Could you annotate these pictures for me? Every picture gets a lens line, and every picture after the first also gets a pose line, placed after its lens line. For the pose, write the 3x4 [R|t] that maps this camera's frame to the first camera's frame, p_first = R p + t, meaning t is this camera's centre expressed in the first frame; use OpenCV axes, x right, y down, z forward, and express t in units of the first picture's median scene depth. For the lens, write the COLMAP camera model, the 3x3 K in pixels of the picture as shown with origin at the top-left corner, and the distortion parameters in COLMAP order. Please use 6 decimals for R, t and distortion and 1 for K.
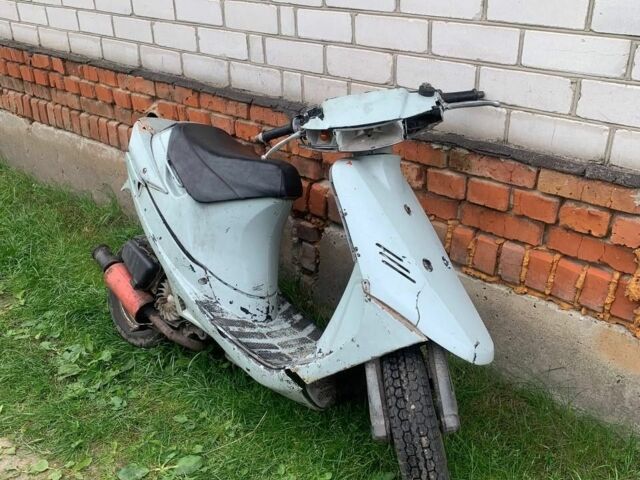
lens RADIAL K [[648.9, 0, 320.0], [0, 648.9, 240.0], [0, 0, 1]] dist [0.043250, -0.050742]
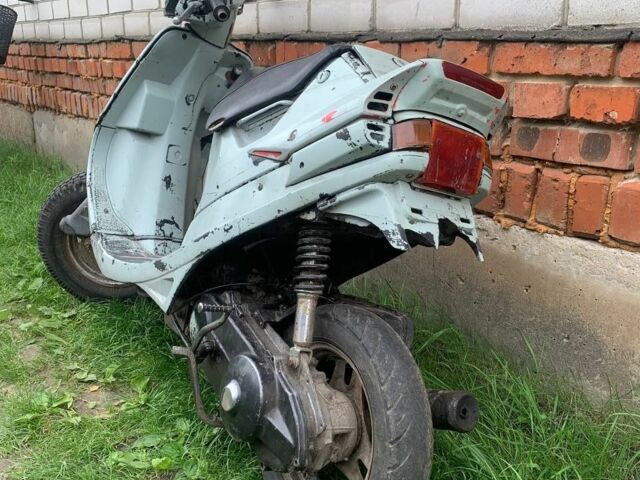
lens RADIAL K [[648.9, 0, 320.0], [0, 648.9, 240.0], [0, 0, 1]] dist [0.043250, -0.050742]
pose [[0.980793, 0.061365, -0.185145, -0.225536], [-0.092345, 0.982186, -0.163655, 0.040166], [0.171804, 0.177609, 0.968988, 0.490272]]
